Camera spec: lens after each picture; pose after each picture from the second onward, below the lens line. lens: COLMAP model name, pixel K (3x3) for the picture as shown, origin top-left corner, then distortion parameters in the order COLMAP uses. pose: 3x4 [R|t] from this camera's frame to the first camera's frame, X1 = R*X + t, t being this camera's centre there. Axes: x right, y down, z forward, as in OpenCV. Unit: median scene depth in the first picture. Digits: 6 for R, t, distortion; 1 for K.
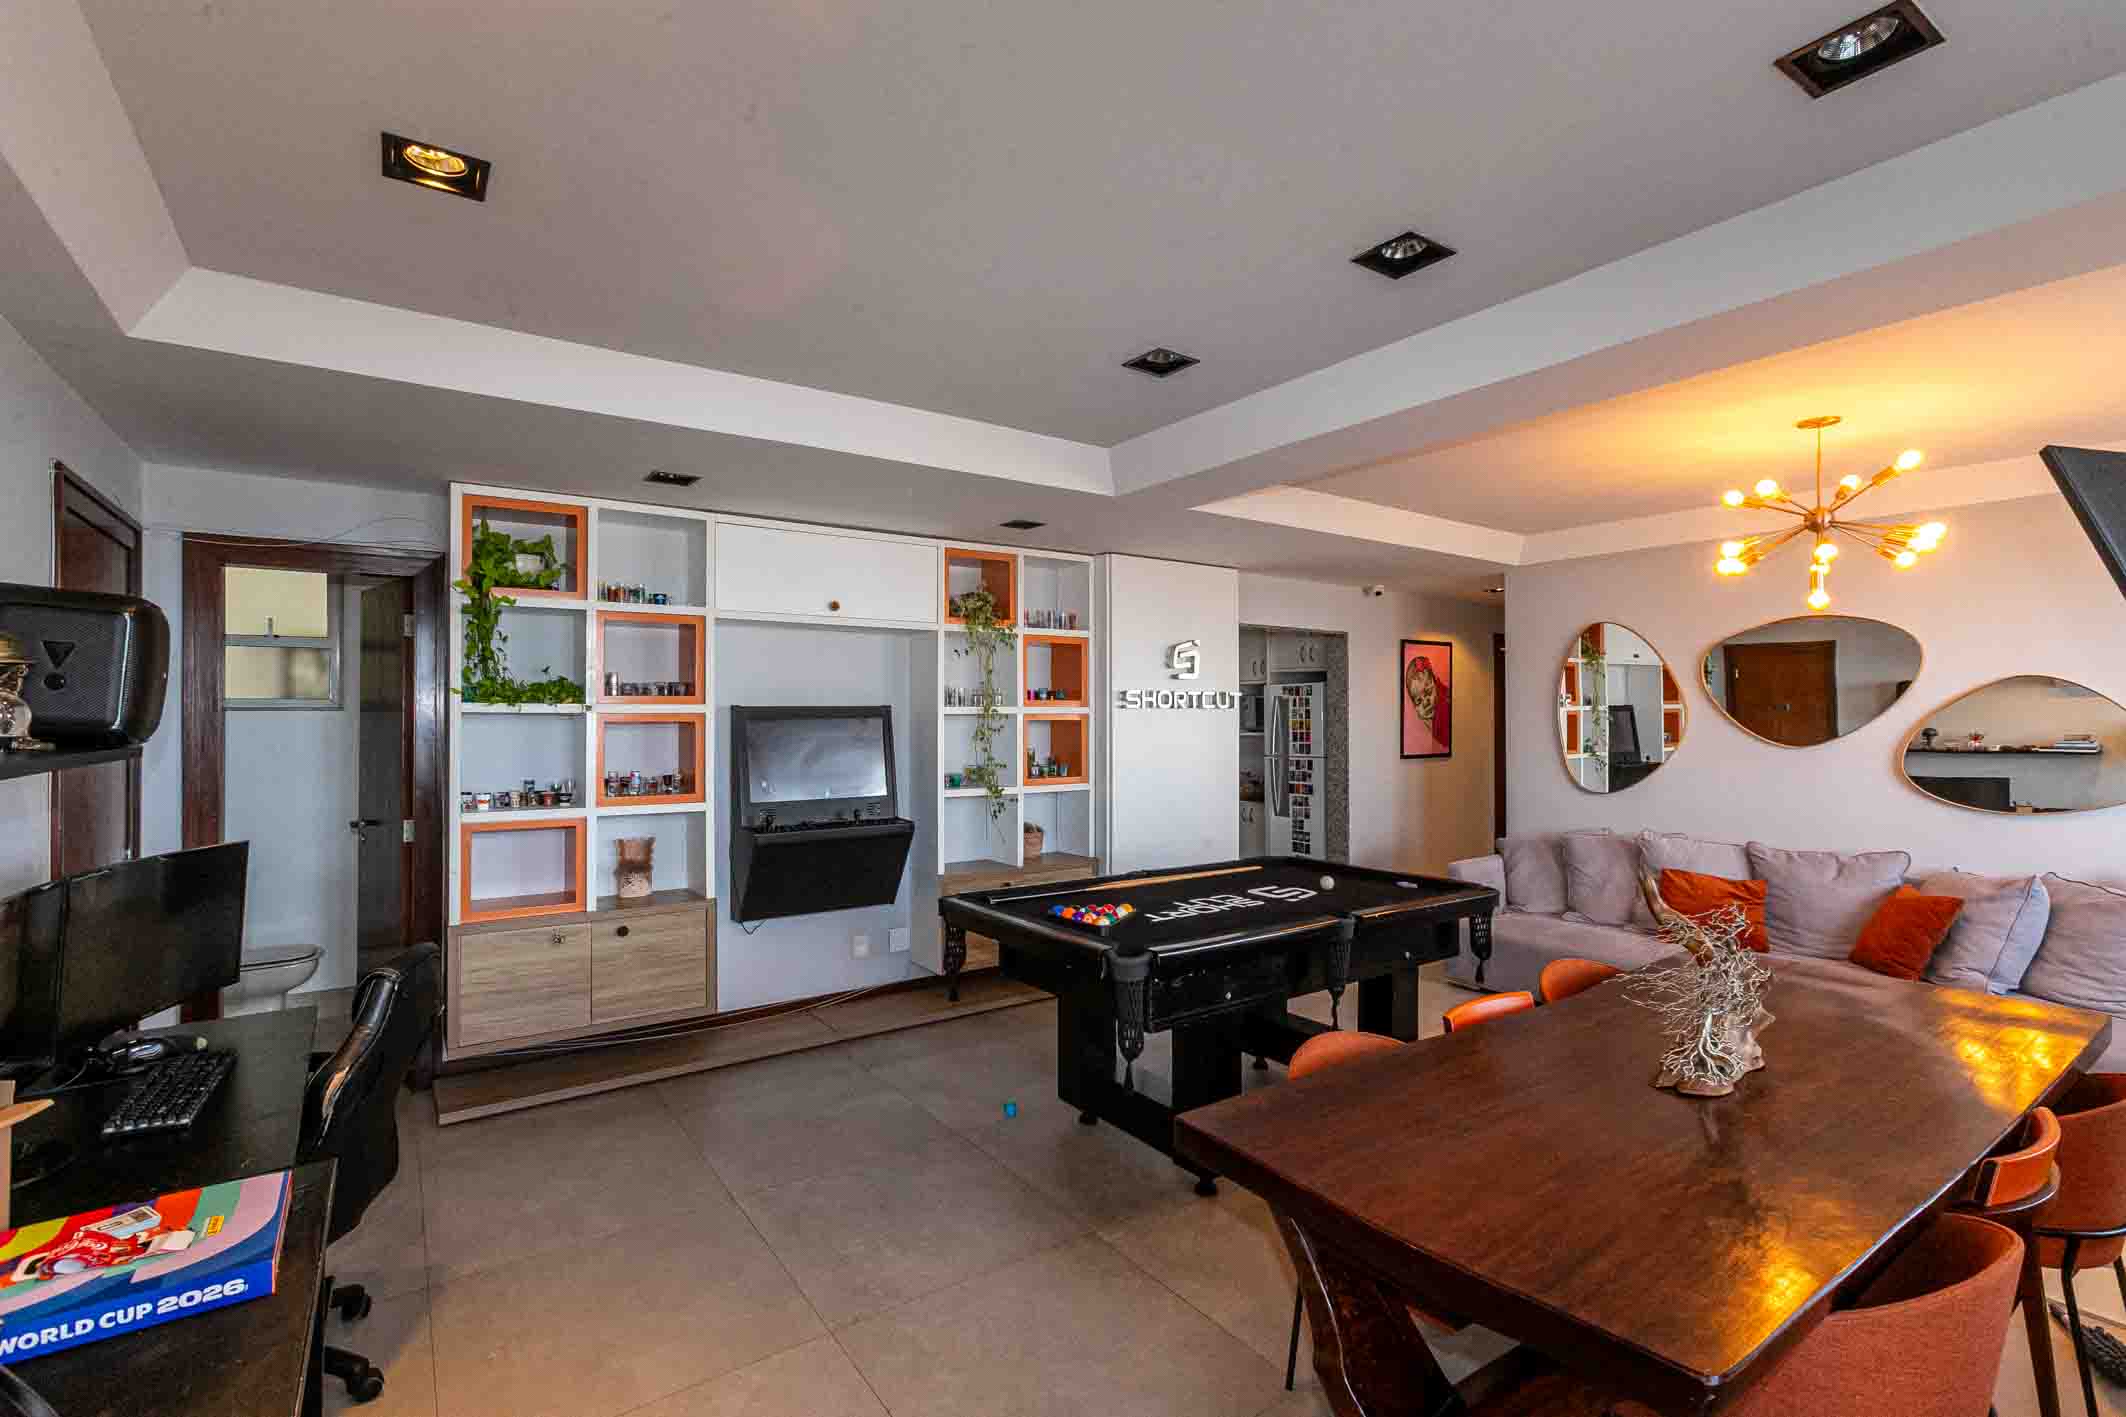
lens RADIAL K [[937.7, 0, 1053.7], [0, 937.7, 701.5], [0, 0, 1]] dist [-0.033005, 0.021842]
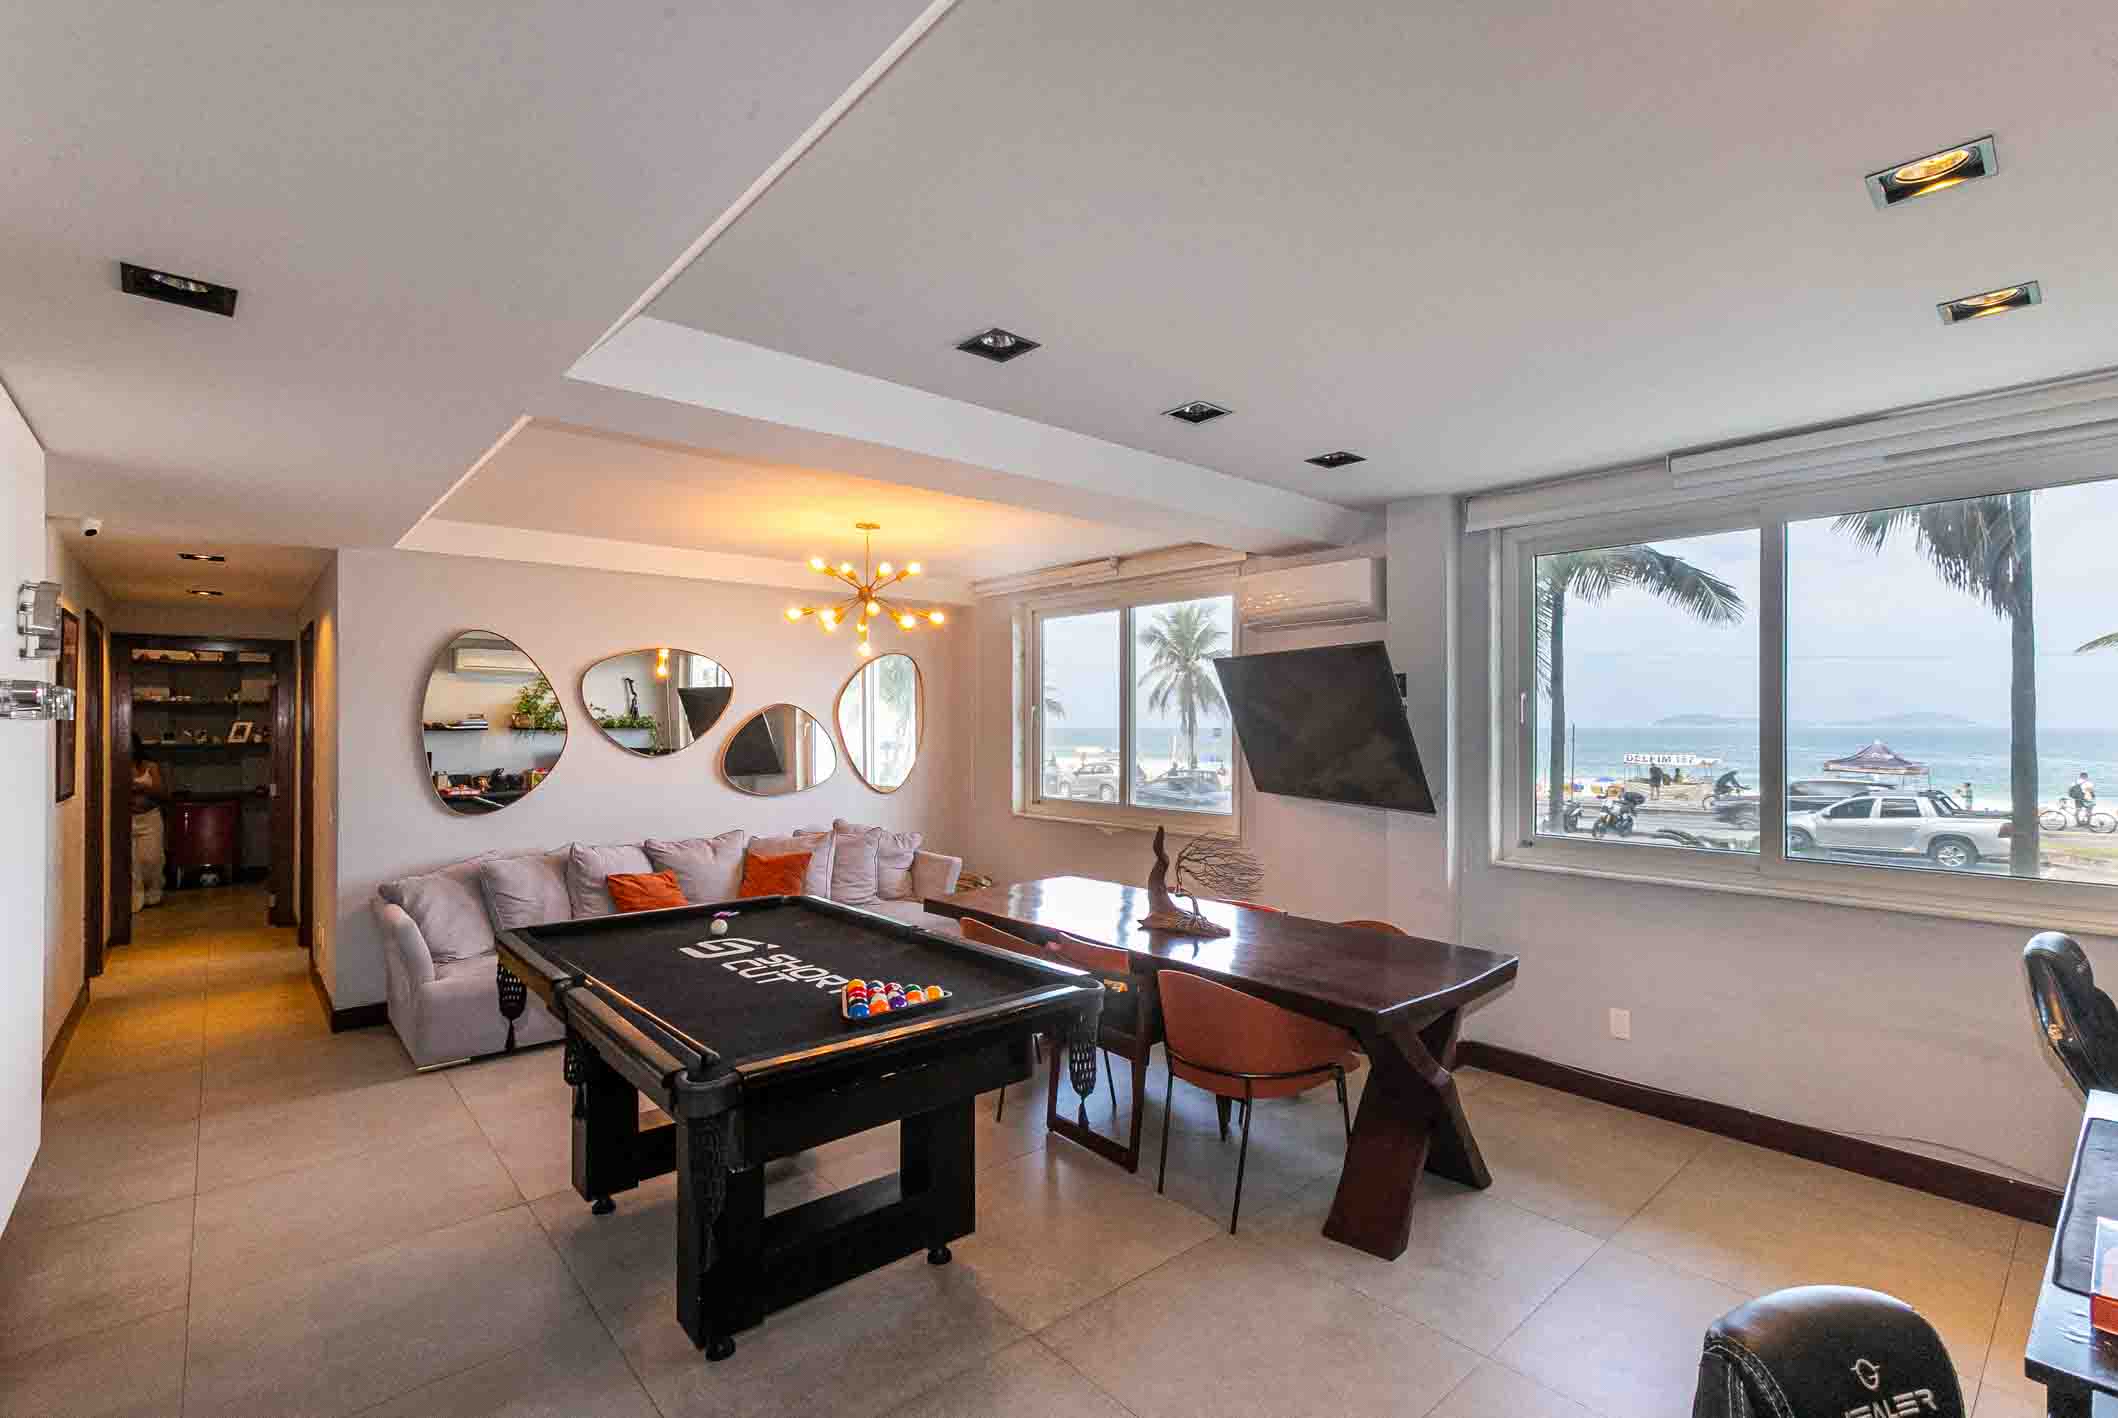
lens RADIAL K [[1013.4, 0, 975.5], [0, 1013.4, 716.9], [0, 0, 1]] dist [-0.000704, -0.000209]
pose [[-0.095330, 0.006662, 0.995423, -0.759000], [-0.007437, 0.999945, -0.007405, 0.005371], [-0.995418, -0.008109, -0.095275, 0.979088]]
